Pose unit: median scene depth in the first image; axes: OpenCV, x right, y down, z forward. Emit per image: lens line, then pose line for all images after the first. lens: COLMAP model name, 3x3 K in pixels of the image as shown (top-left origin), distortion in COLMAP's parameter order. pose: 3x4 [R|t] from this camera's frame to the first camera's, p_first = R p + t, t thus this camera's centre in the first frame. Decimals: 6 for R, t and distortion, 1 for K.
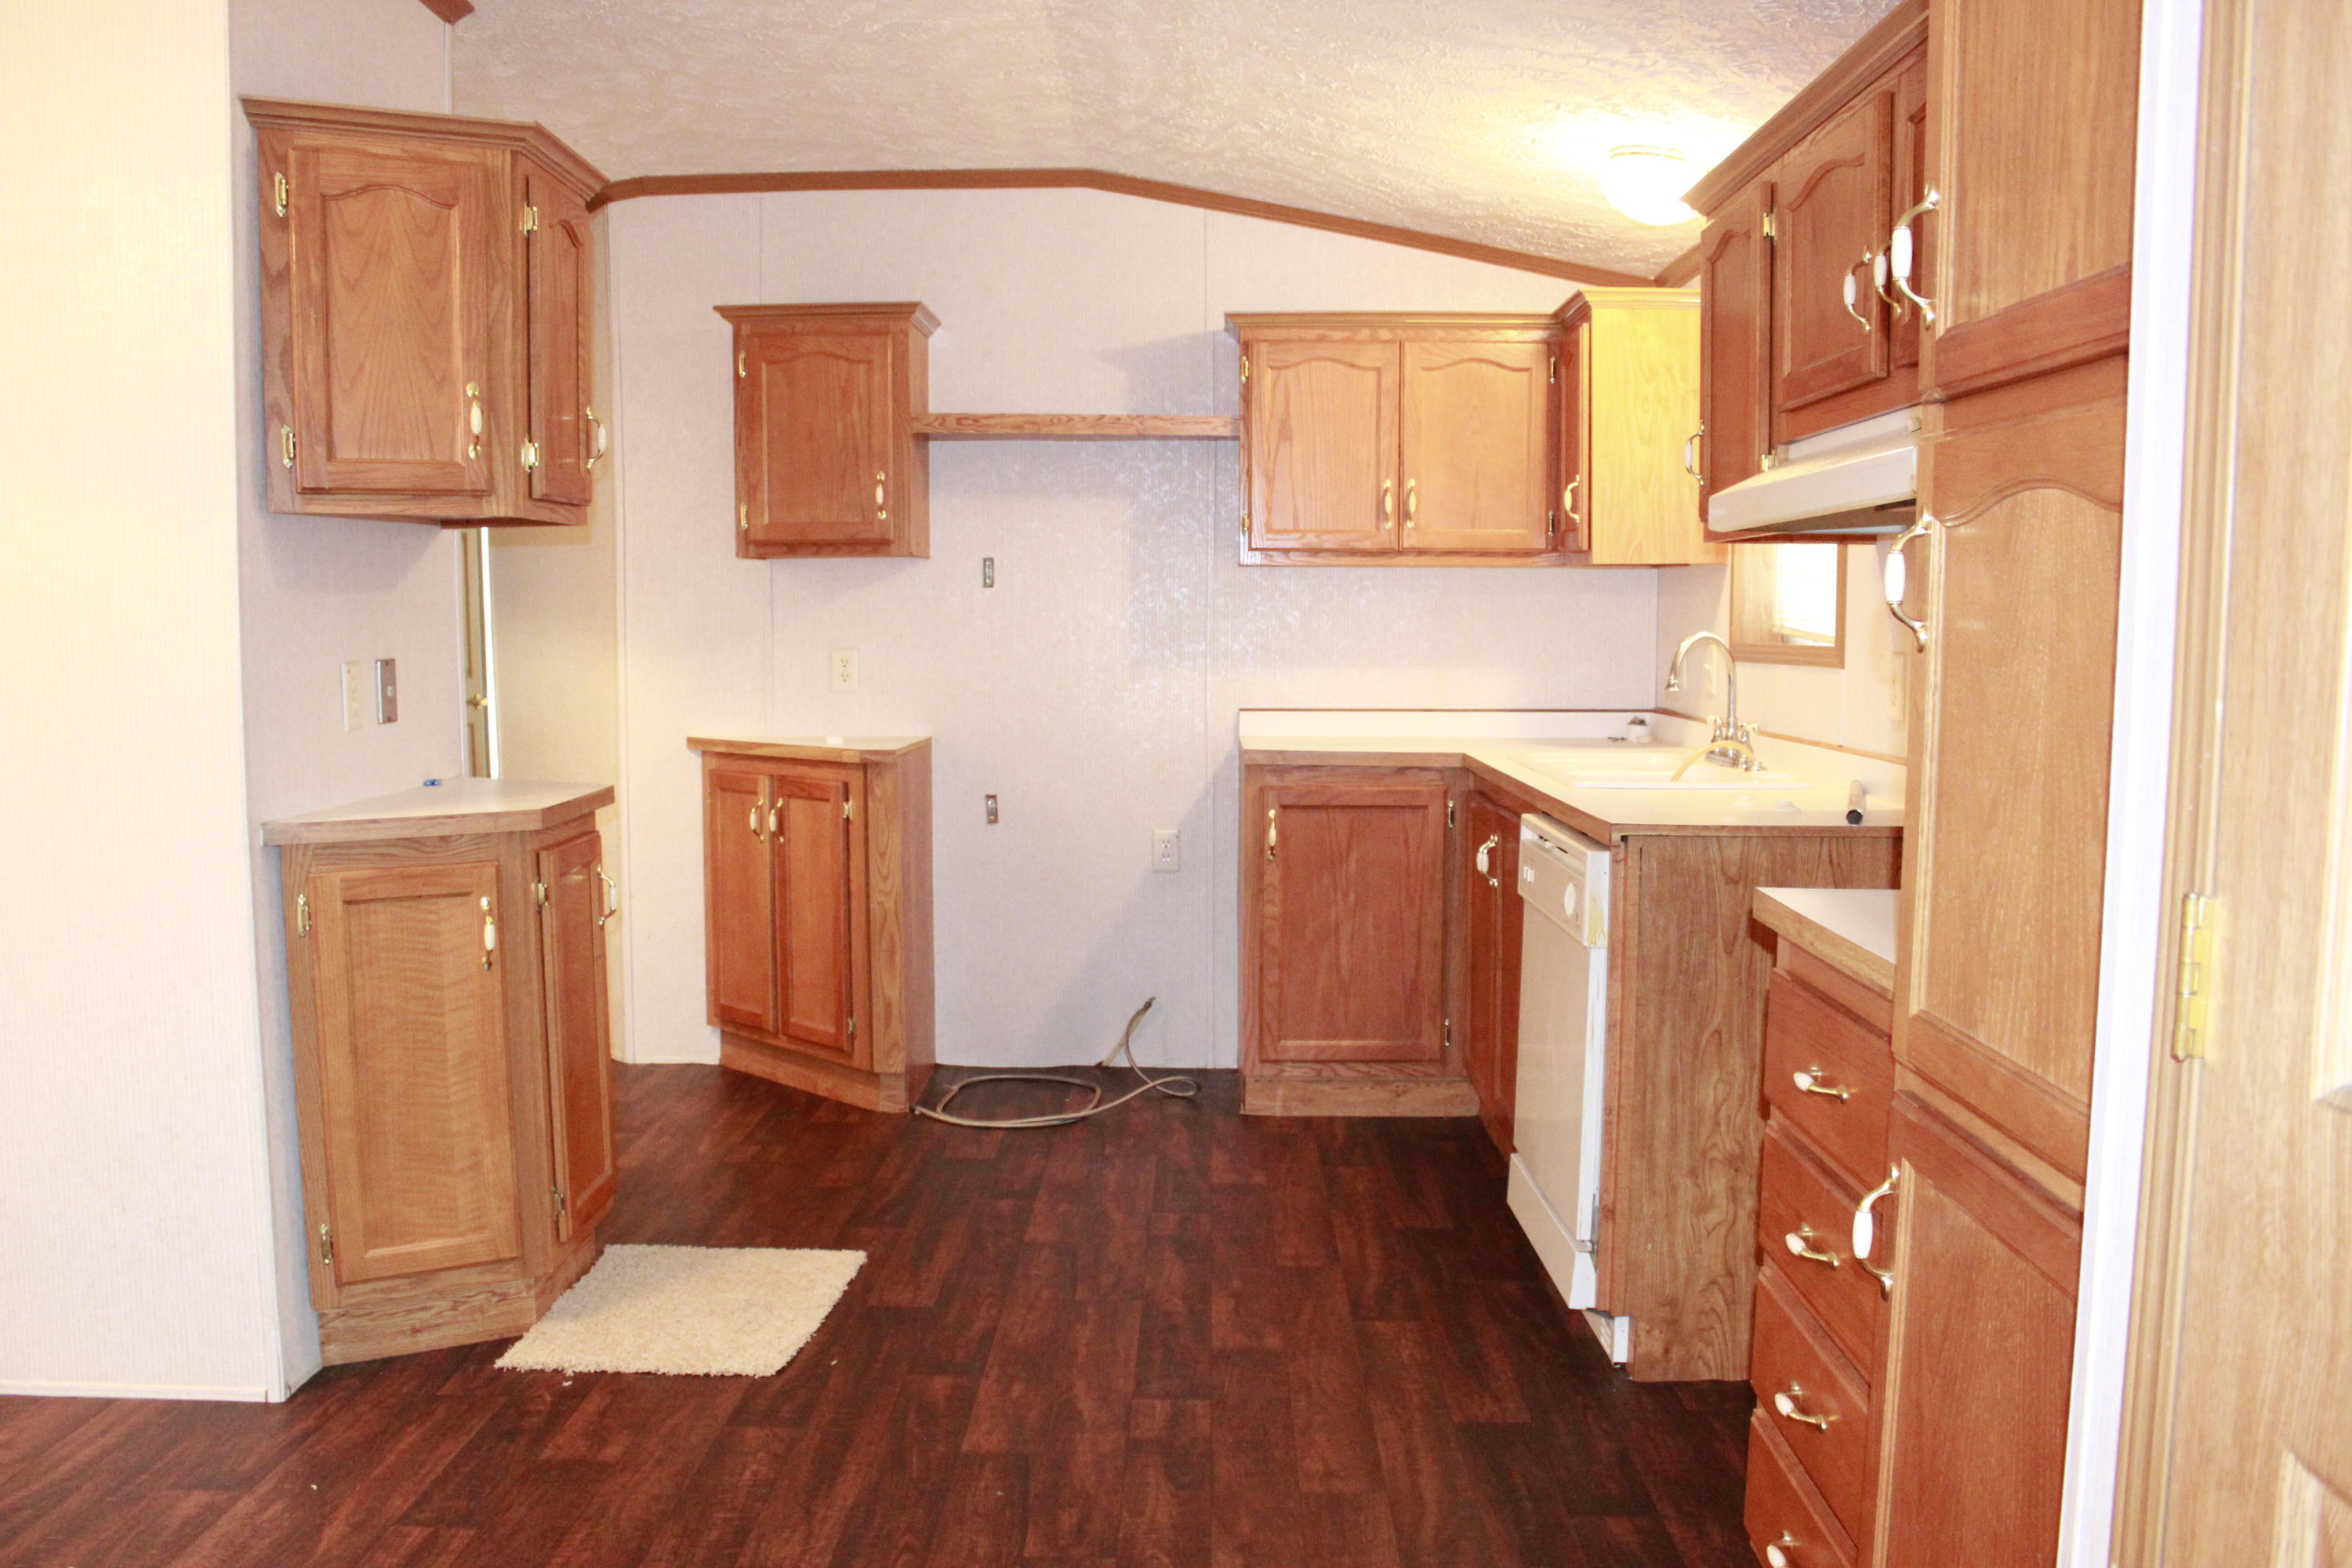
lens RADIAL K [[1957.2, 0, 1172.0], [0, 1957.2, 823.5], [0, 0, 1]] dist [-0.162466, 0.137573]
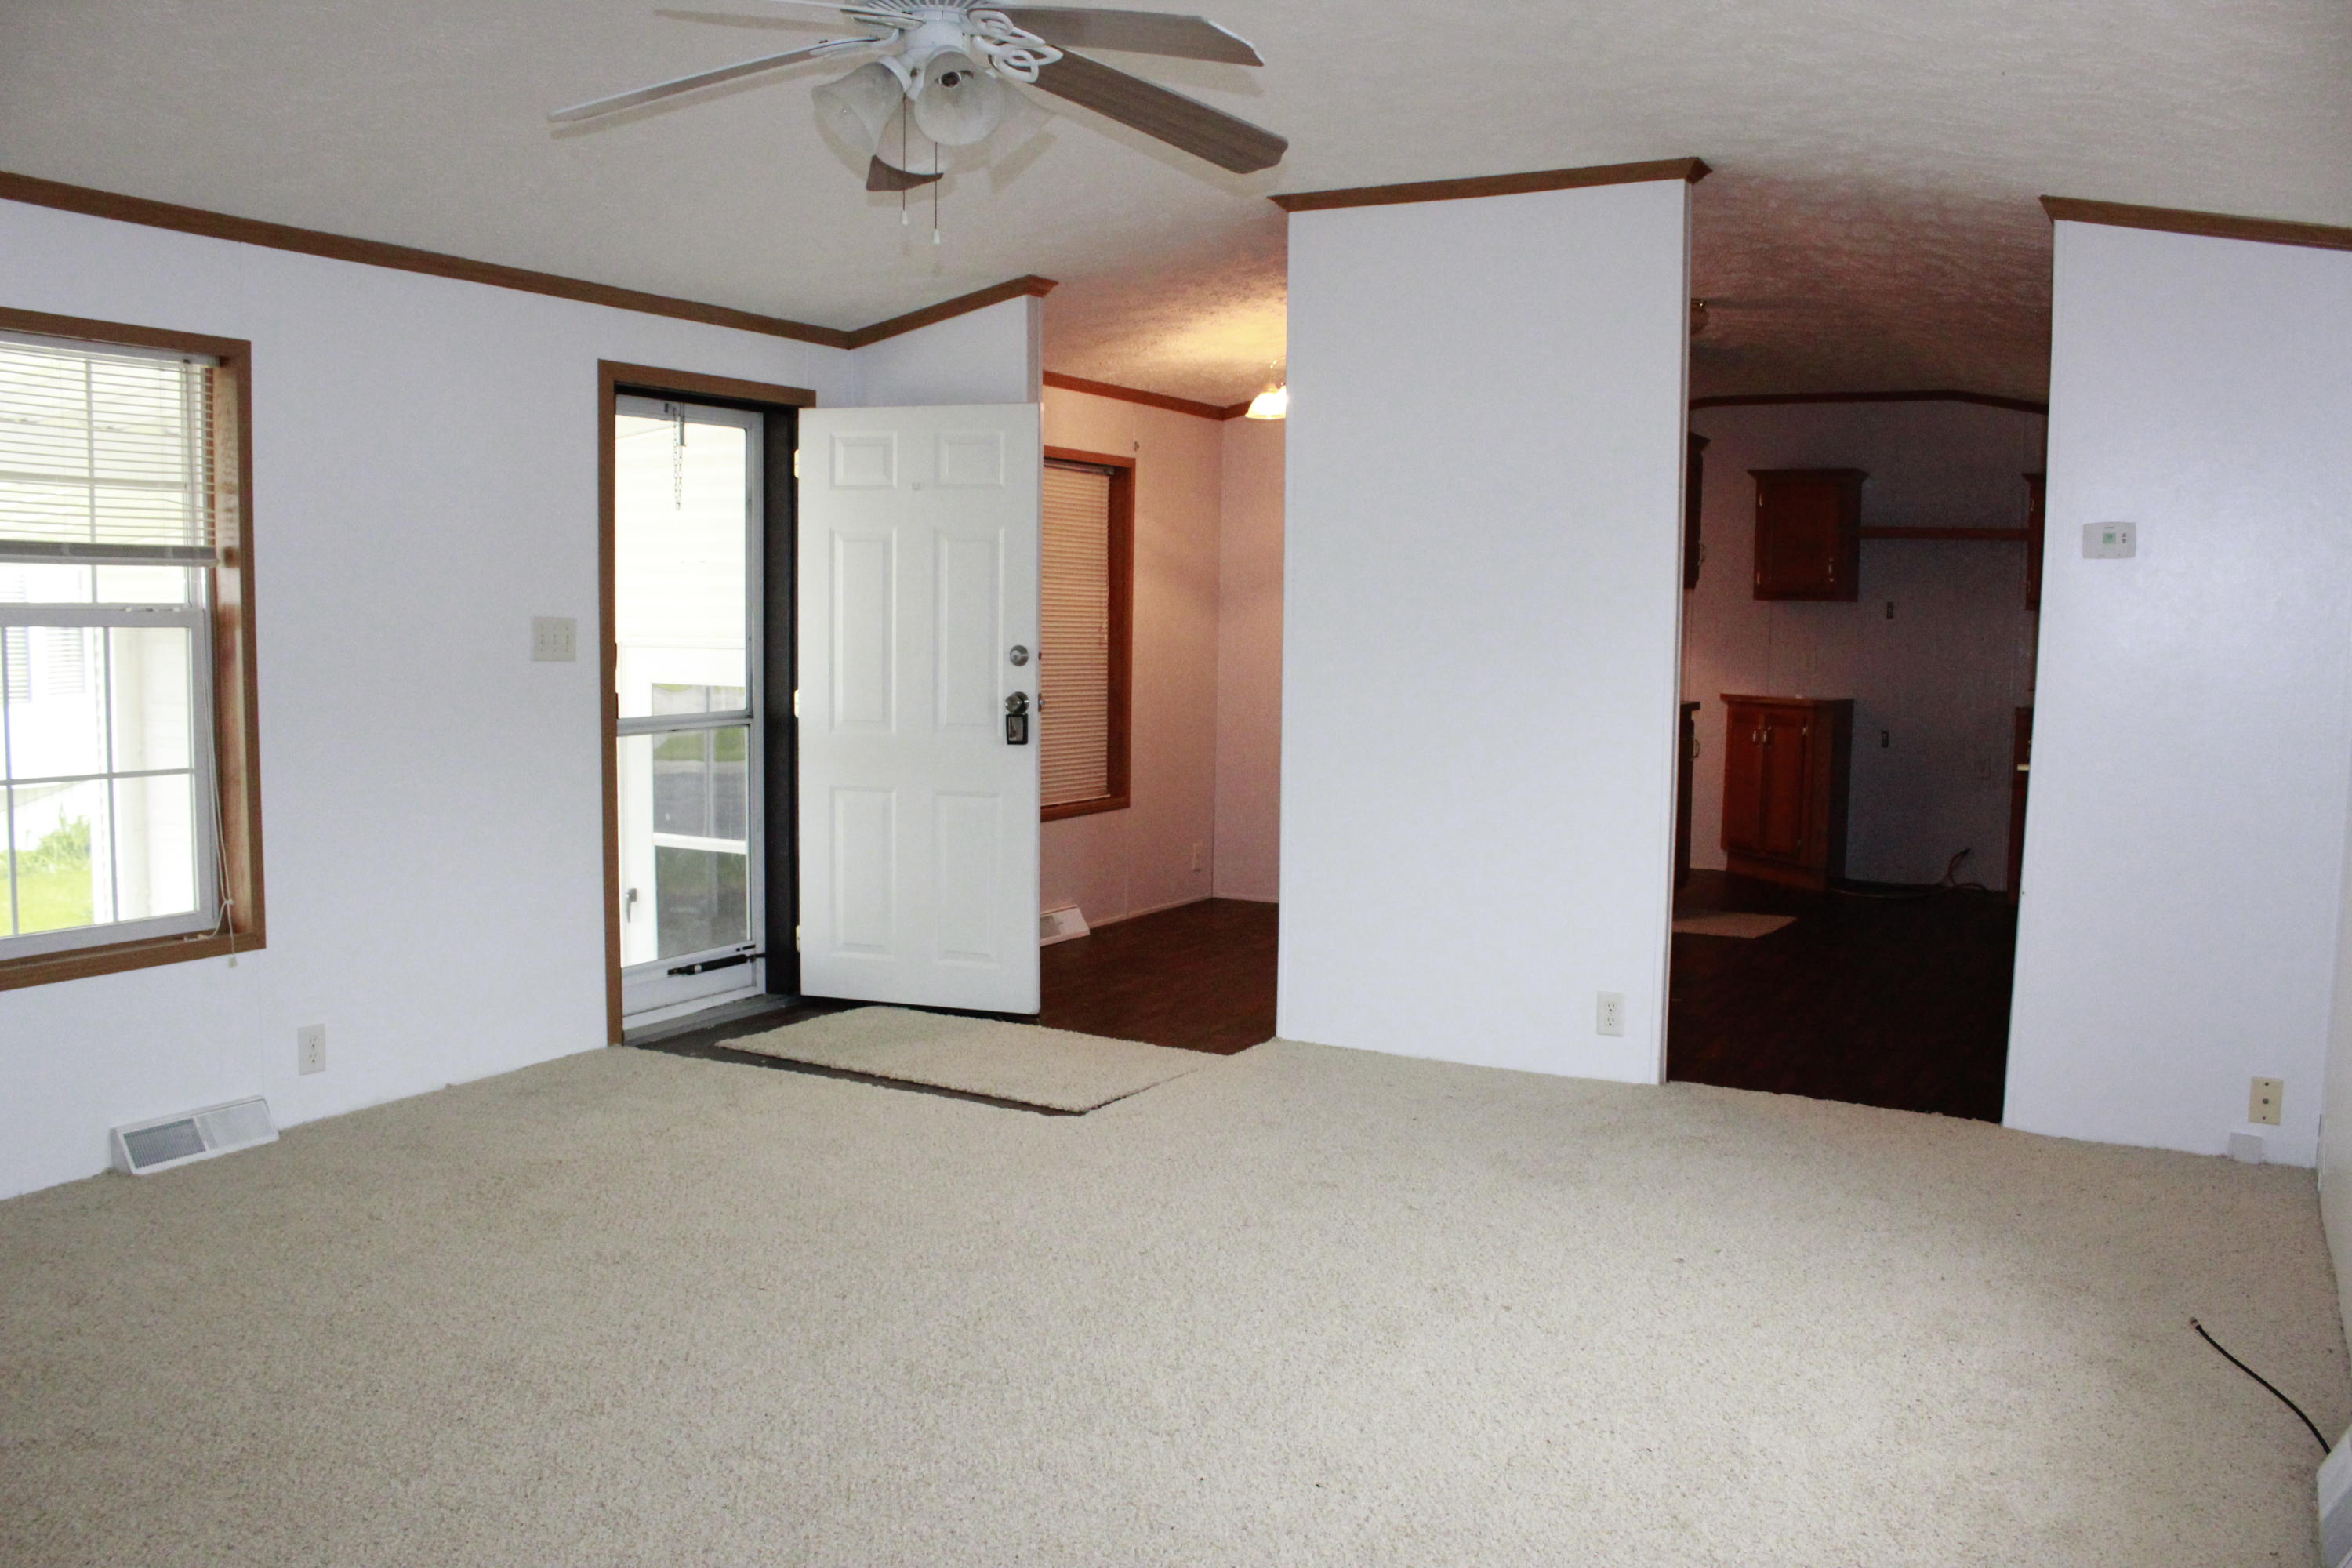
lens RADIAL K [[1957.2, 0, 1172.0], [0, 1957.2, 823.5], [0, 0, 1]] dist [-0.162466, 0.137573]
pose [[0.878989, 0.060222, -0.473025, 0.296089], [-0.063155, 0.997957, 0.009696, 0.162005], [0.472642, 0.021351, 0.880996, -1.515449]]
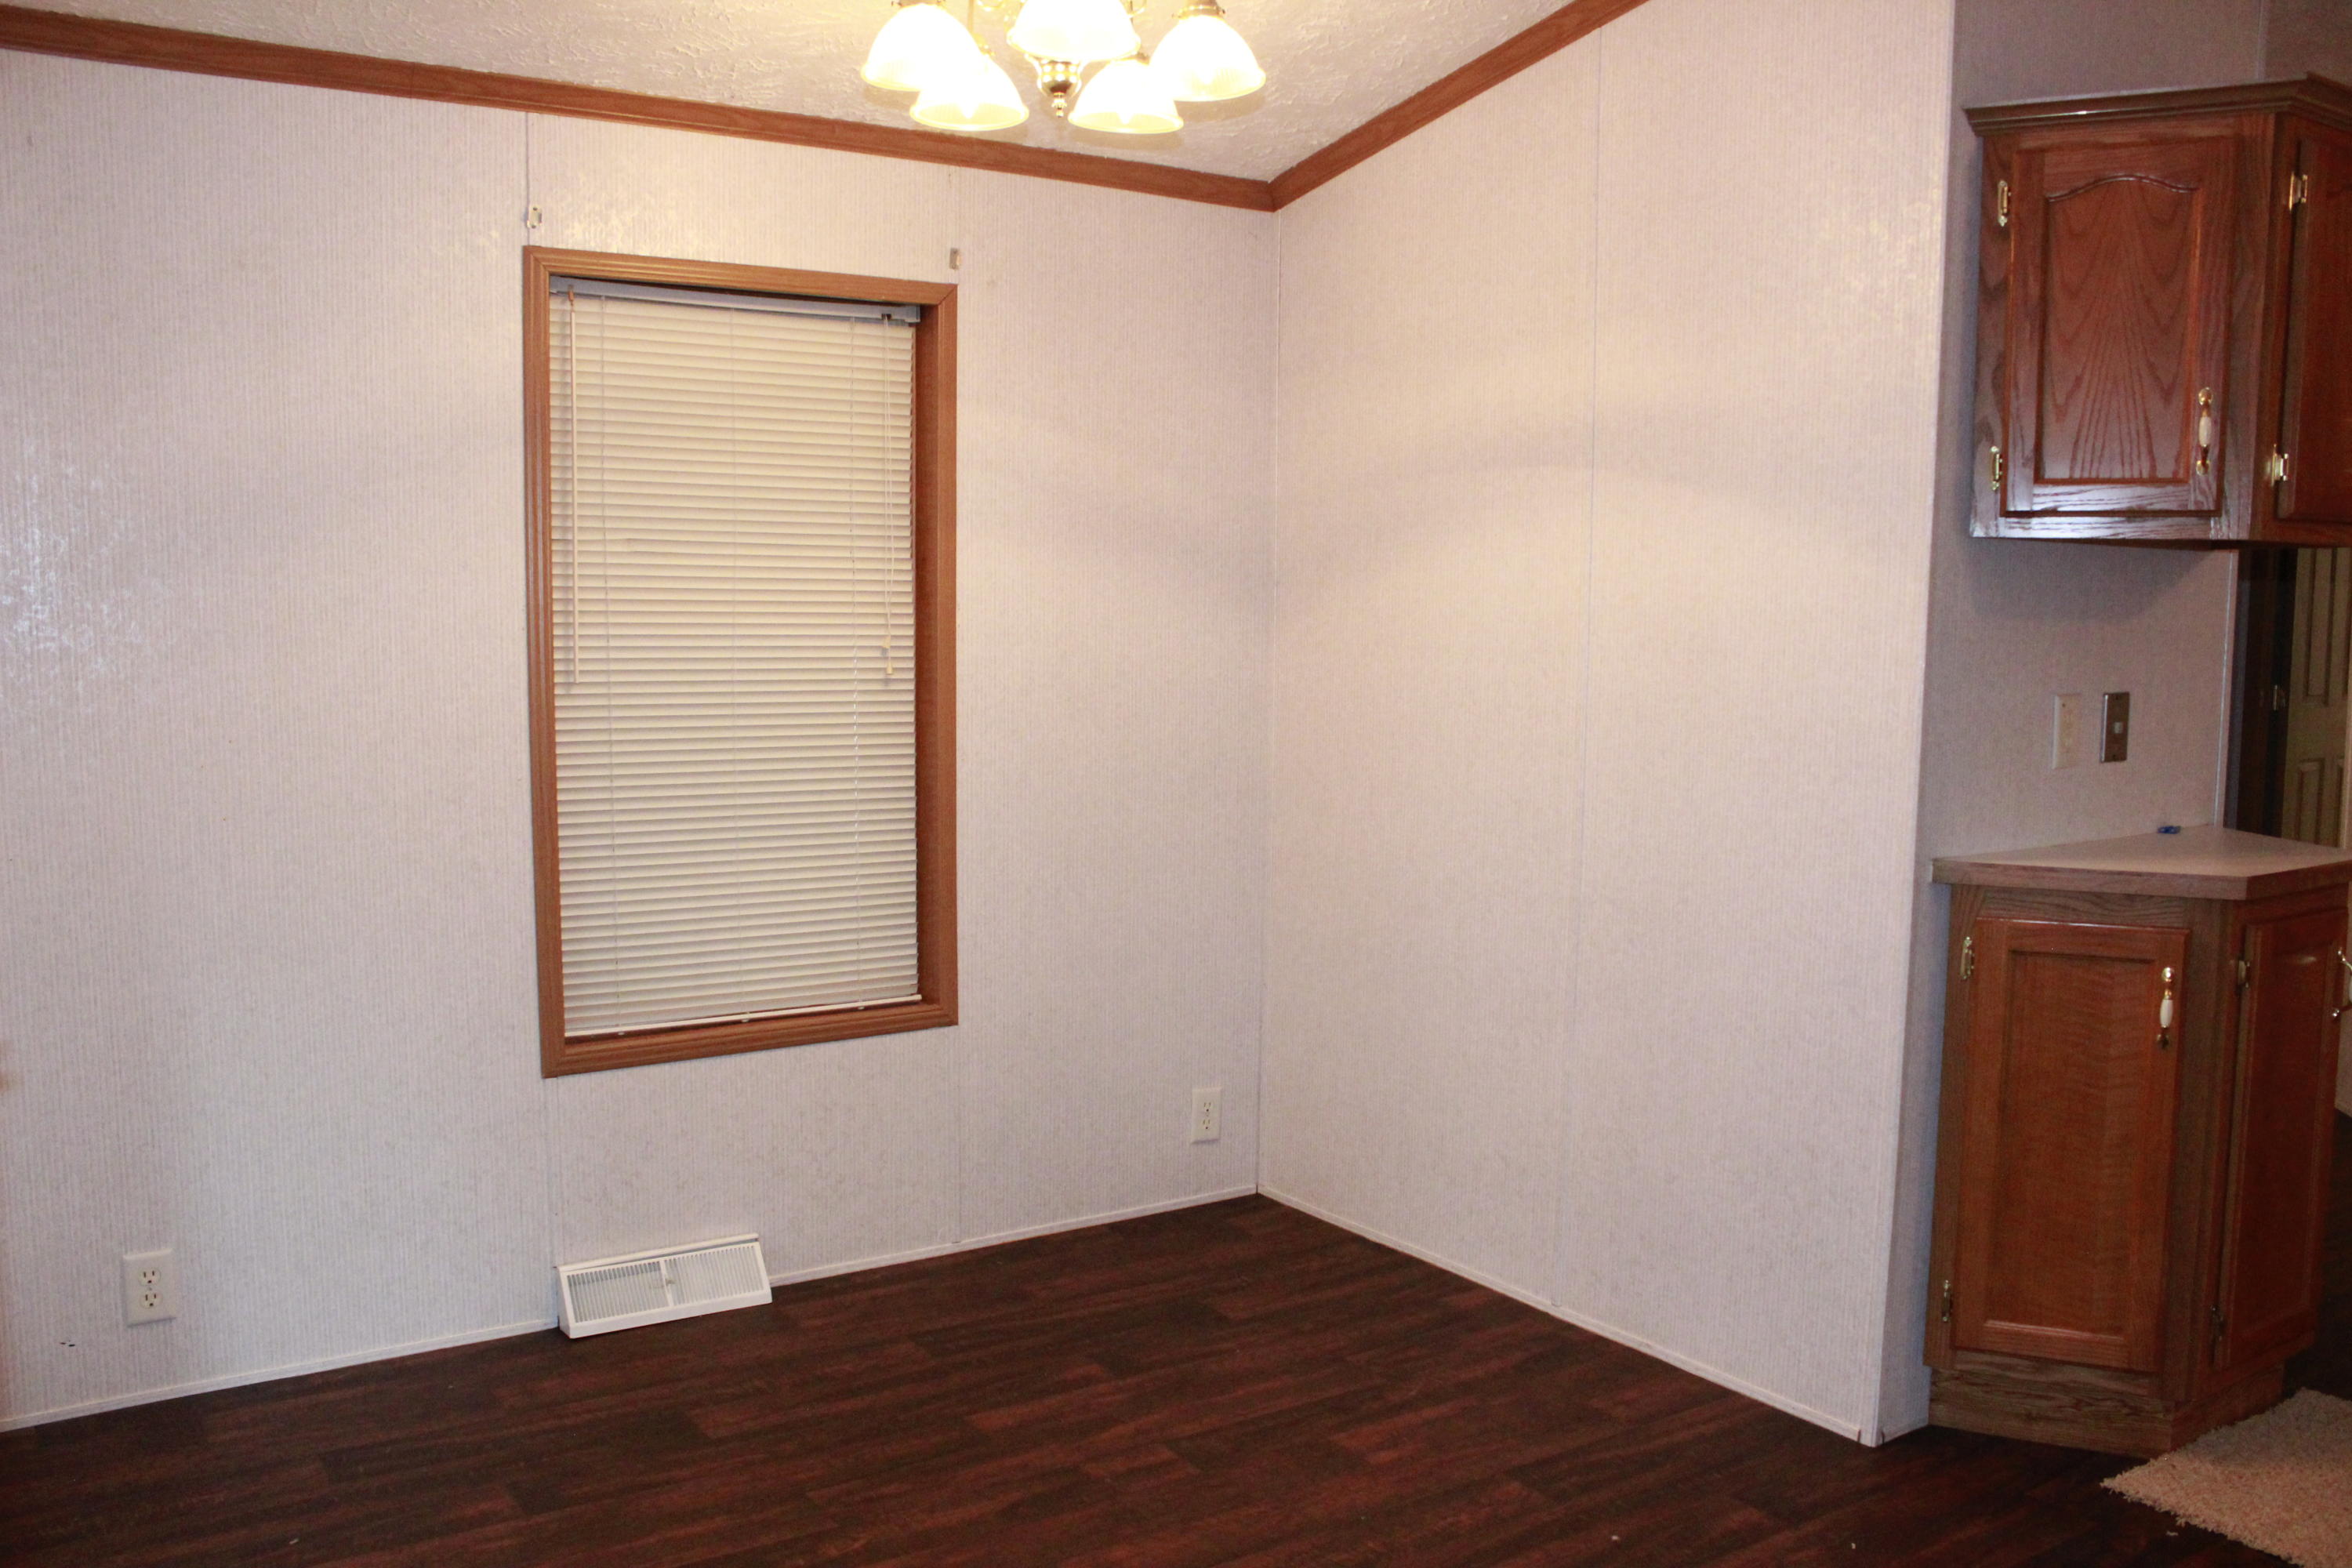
lens RADIAL K [[1957.2, 0, 1172.0], [0, 1957.2, 823.5], [0, 0, 1]] dist [-0.162466, 0.137573]
pose [[0.564871, 0.095490, -0.819636, 0.093075], [-0.094839, 0.994213, 0.050469, -0.028614], [0.819711, 0.049225, 0.570658, 0.117676]]
